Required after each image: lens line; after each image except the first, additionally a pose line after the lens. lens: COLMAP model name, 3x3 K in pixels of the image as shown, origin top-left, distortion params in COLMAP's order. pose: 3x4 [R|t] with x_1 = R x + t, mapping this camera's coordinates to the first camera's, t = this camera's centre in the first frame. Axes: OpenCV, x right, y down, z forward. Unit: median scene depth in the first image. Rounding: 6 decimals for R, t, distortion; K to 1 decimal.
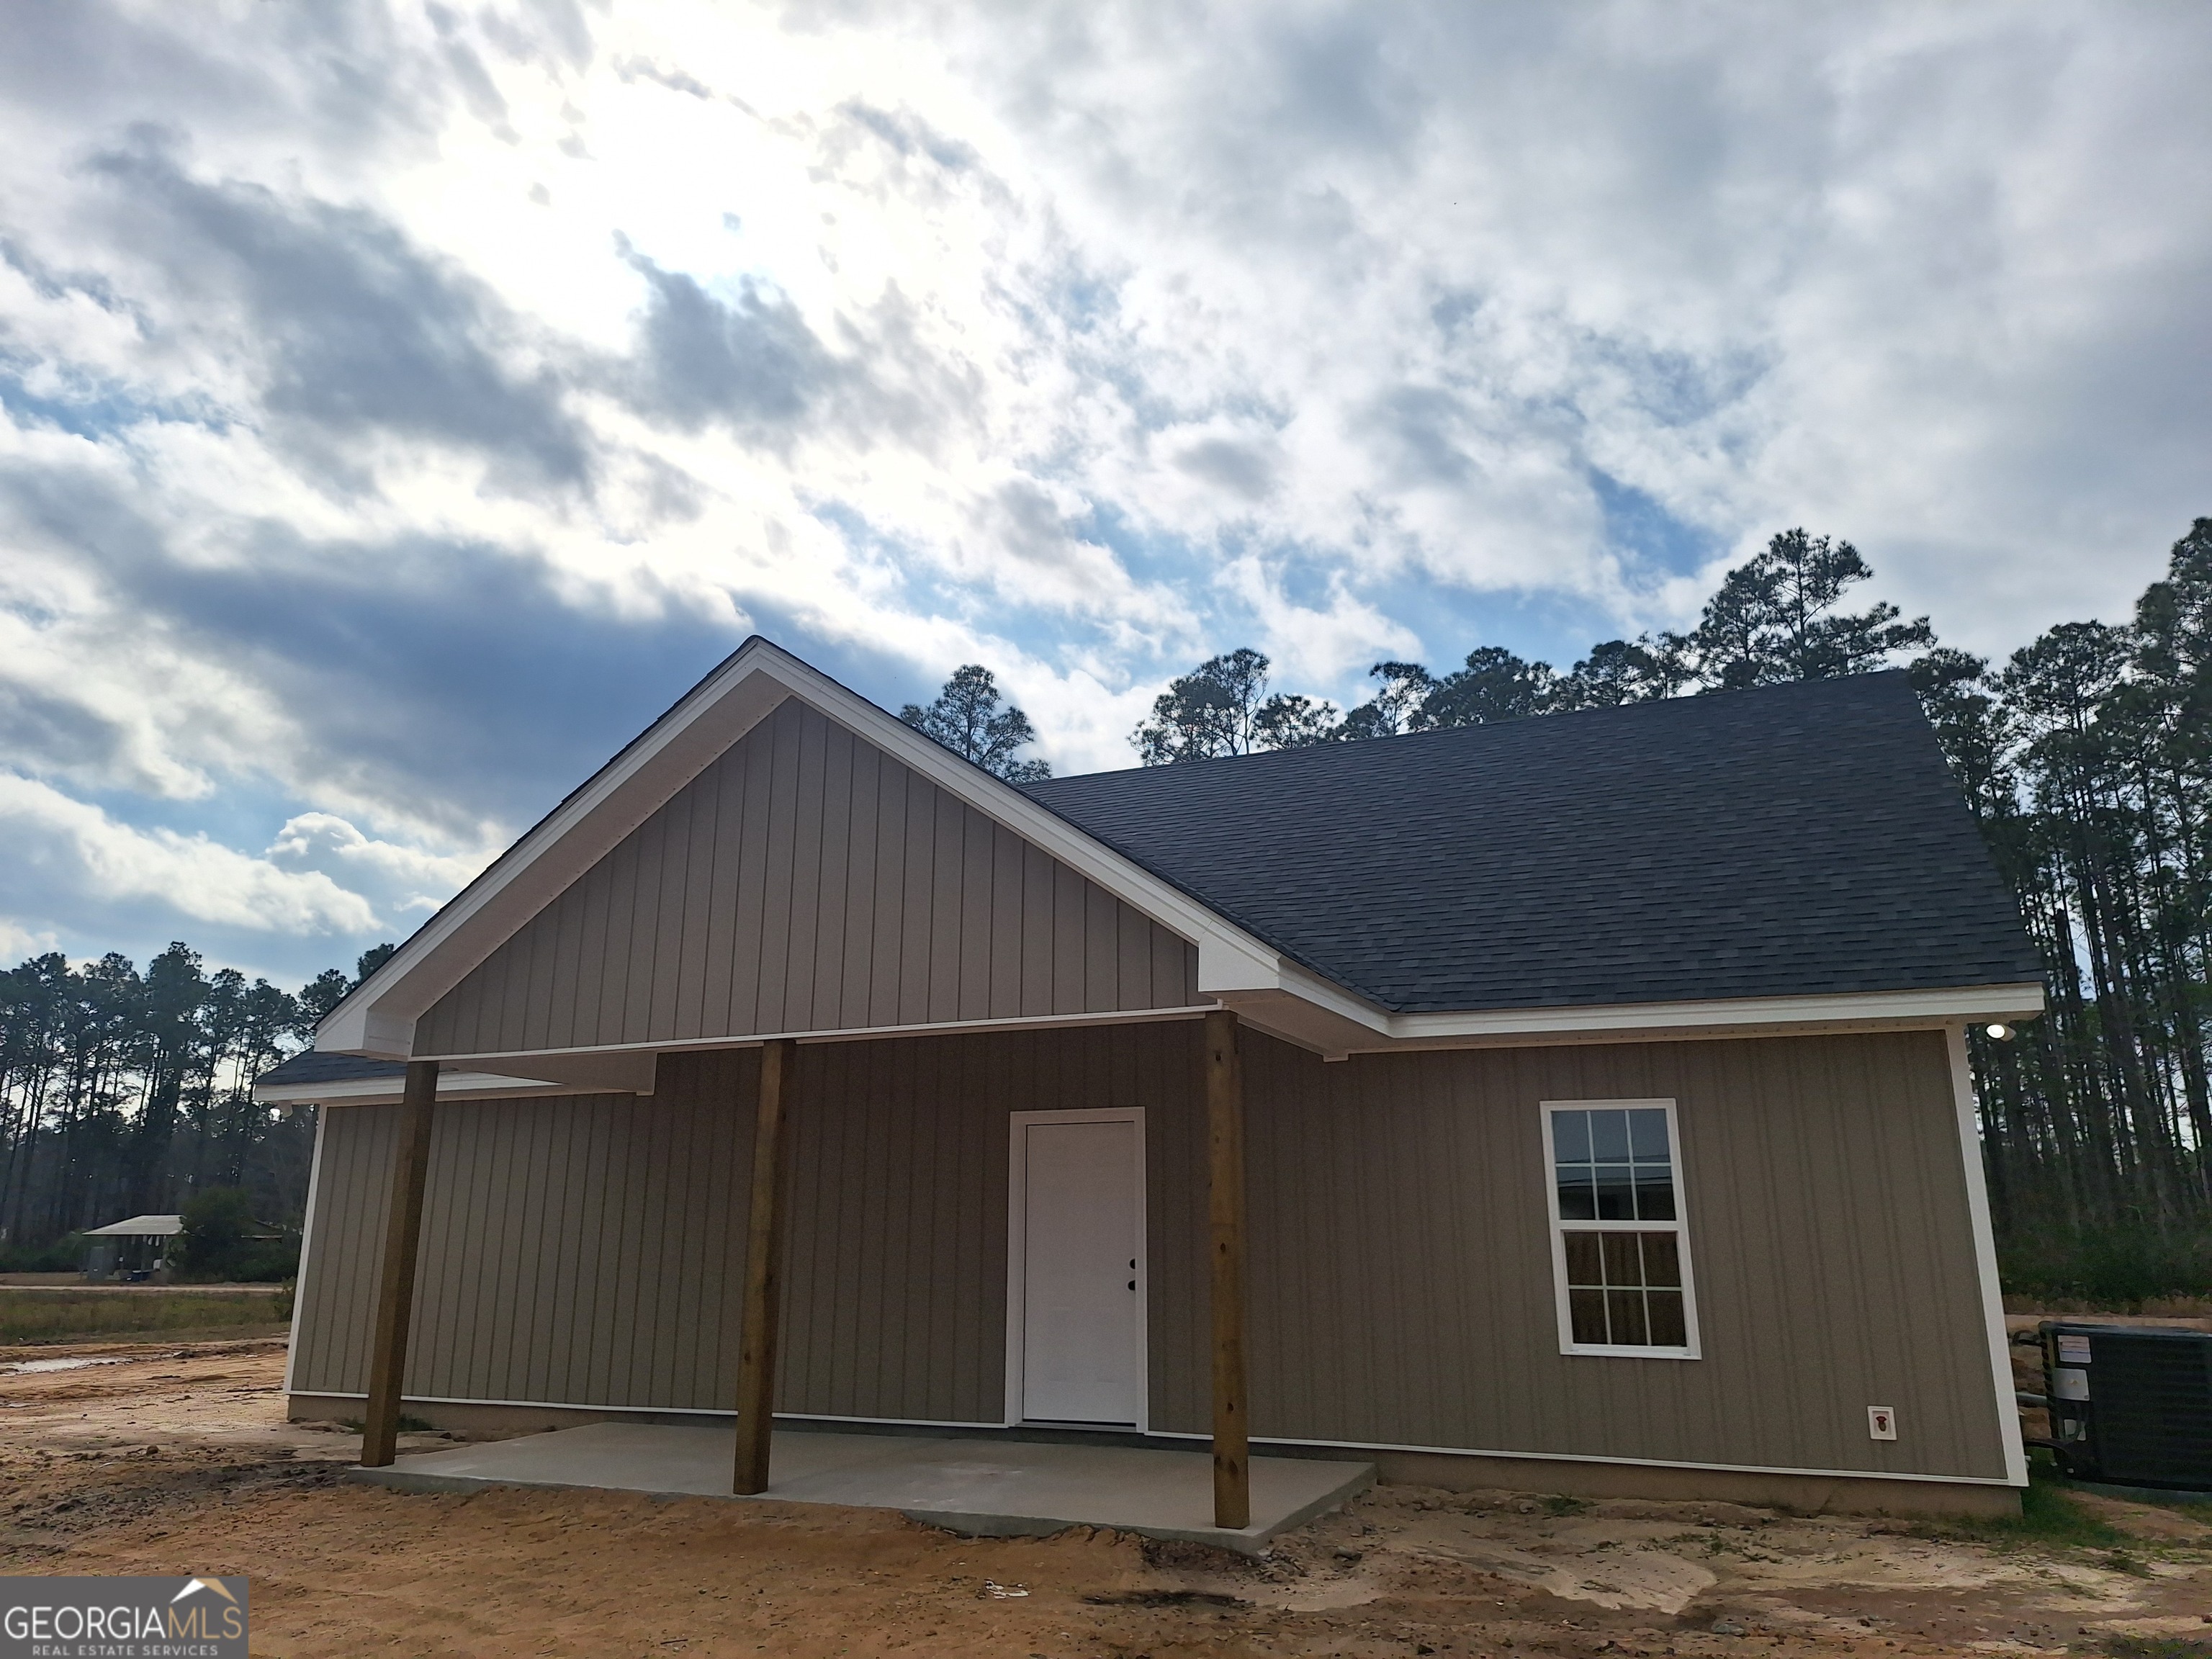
lens RADIAL K [[1512.7, 0, 1091.3], [0, 1512.7, 833.2], [0, 0, 1]] dist [0.108170, -0.151115]
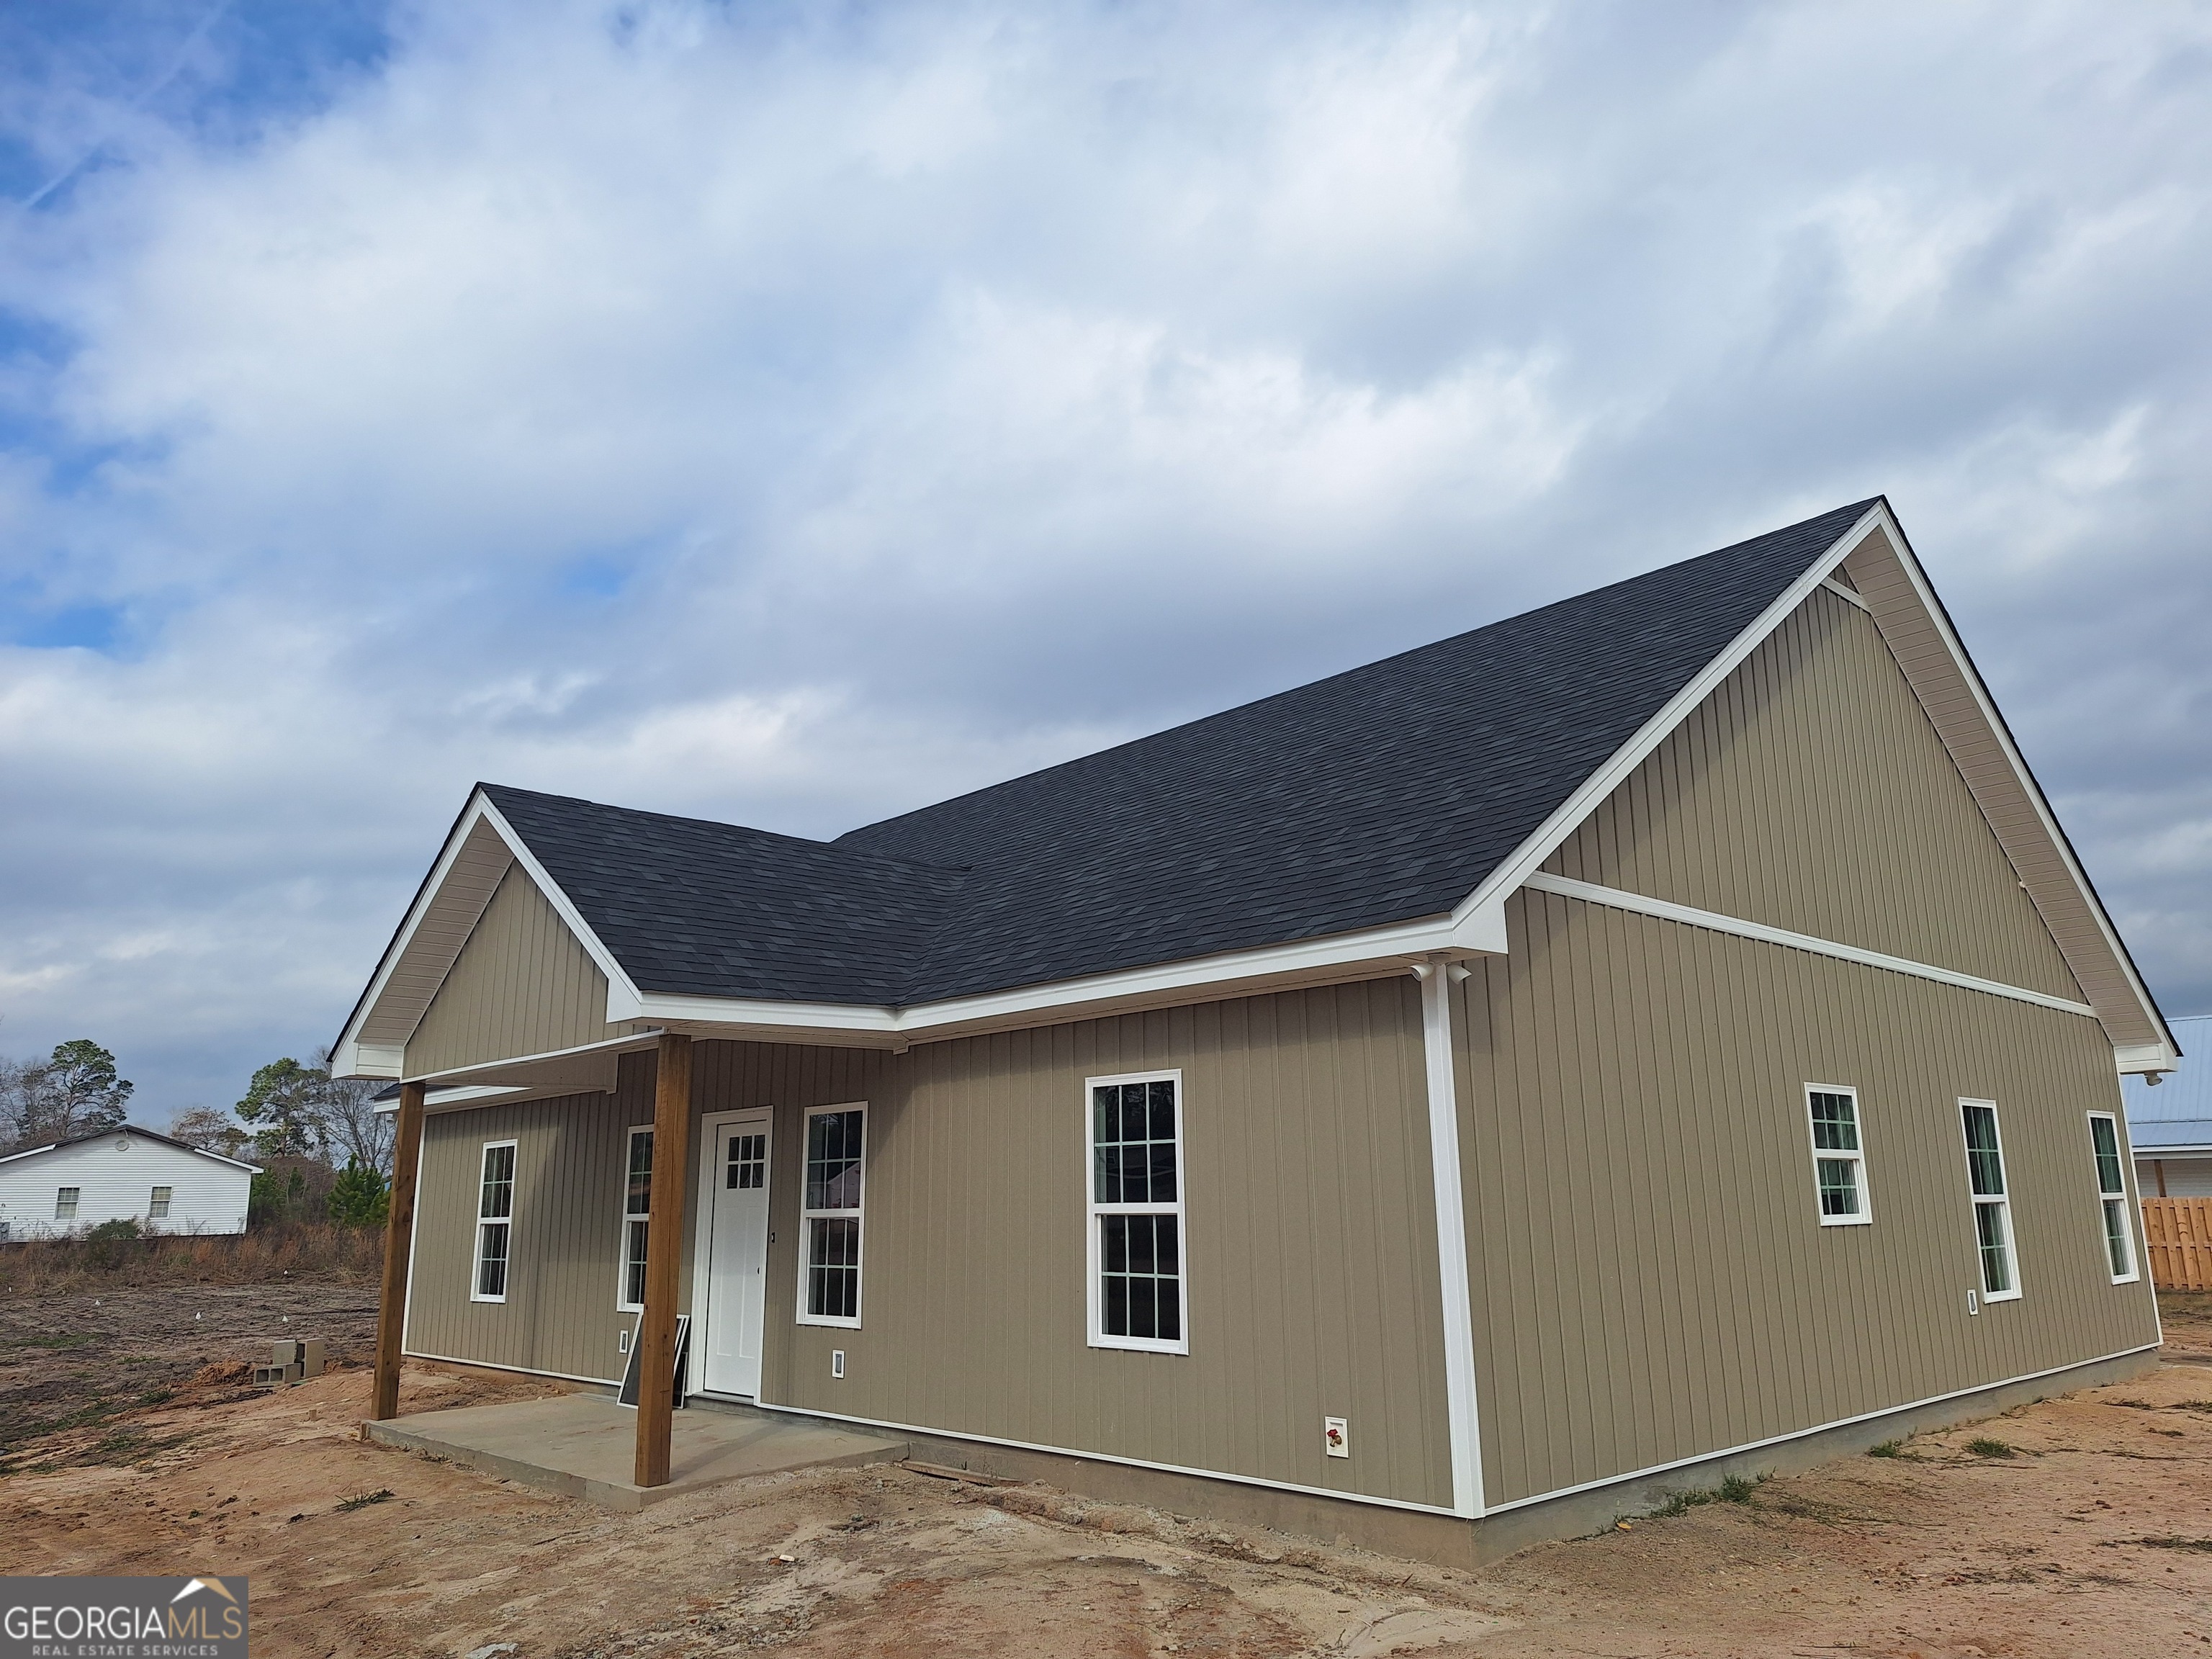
lens RADIAL K [[1512.7, 0, 1091.3], [0, 1512.7, 833.2], [0, 0, 1]] dist [0.108170, -0.151115]
pose [[0.886915, -0.111623, -0.448243, 0.758637], [0.113999, 0.993242, -0.021777, 0.046828], [0.447644, -0.031785, 0.893647, 0.169474]]
